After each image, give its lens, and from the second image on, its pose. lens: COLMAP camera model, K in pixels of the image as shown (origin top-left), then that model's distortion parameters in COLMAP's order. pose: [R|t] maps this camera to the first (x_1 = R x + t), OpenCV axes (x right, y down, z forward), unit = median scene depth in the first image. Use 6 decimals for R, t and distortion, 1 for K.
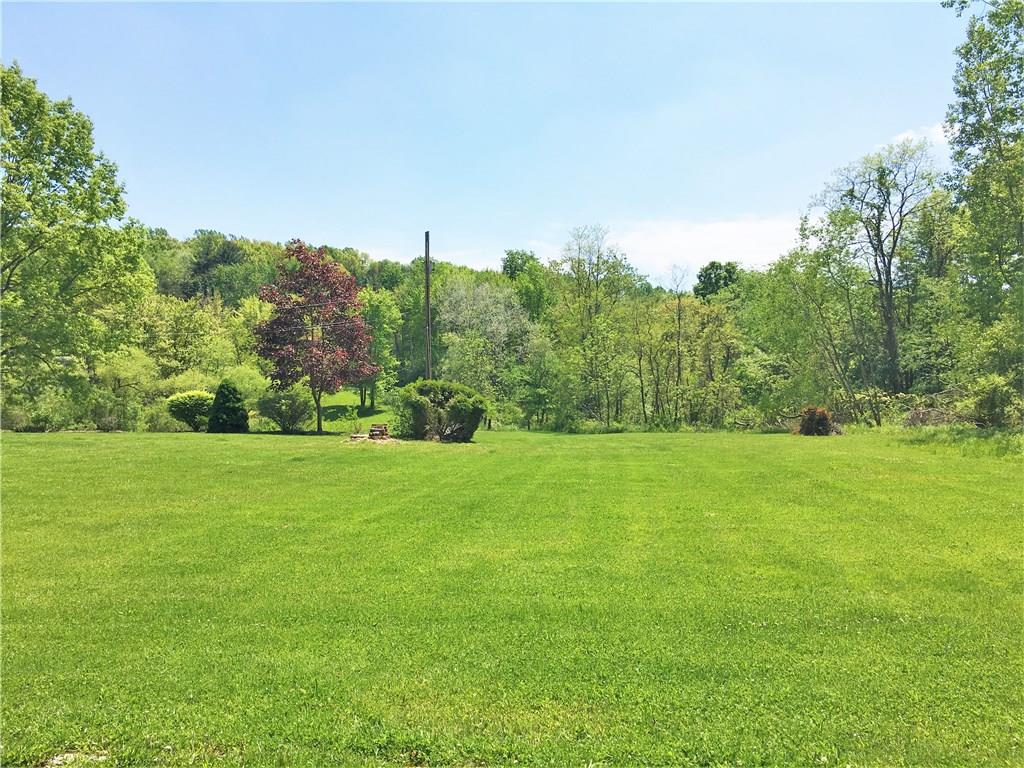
lens RADIAL K [[911.2, 0, 512.0], [0, 911.2, 384.0], [0, 0, 1]] dist [0.001322, 0.000539]
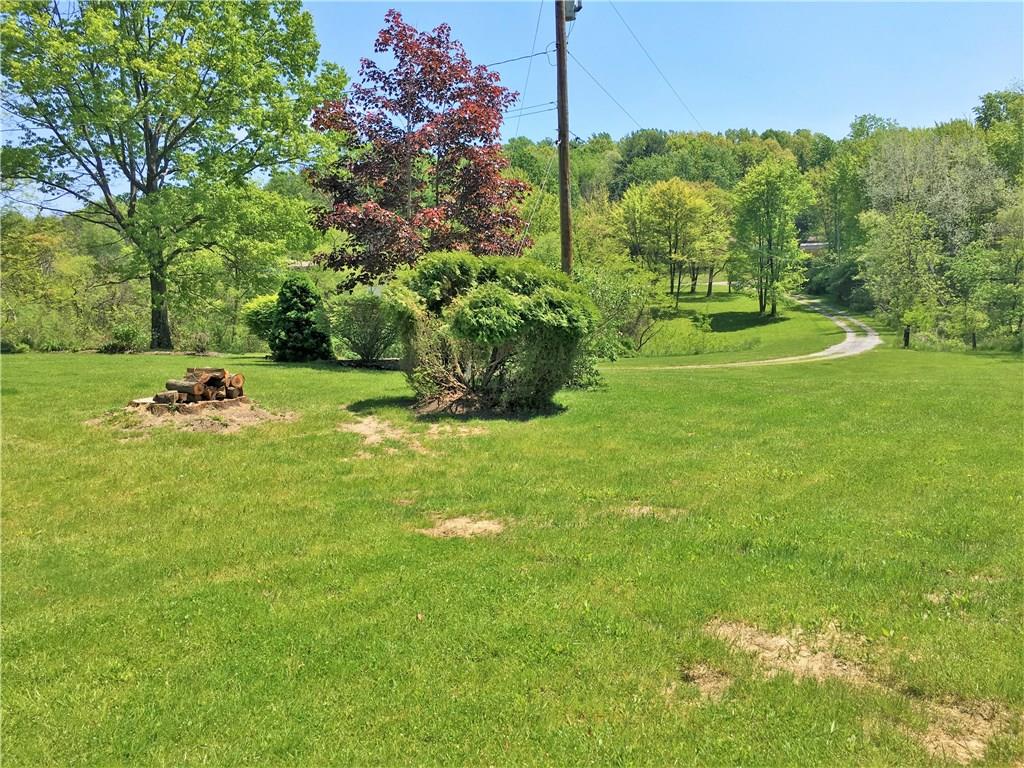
lens RADIAL K [[860.5, 0, 512.0], [0, 860.5, 384.0], [0, 0, 1]] dist [0.004722, 0.002654]
pose [[0.850393, 0.035745, -0.524932, 0.048904], [0.020661, 0.994651, 0.101201, 0.005667], [0.525742, -0.096906, 0.845106, 0.244921]]
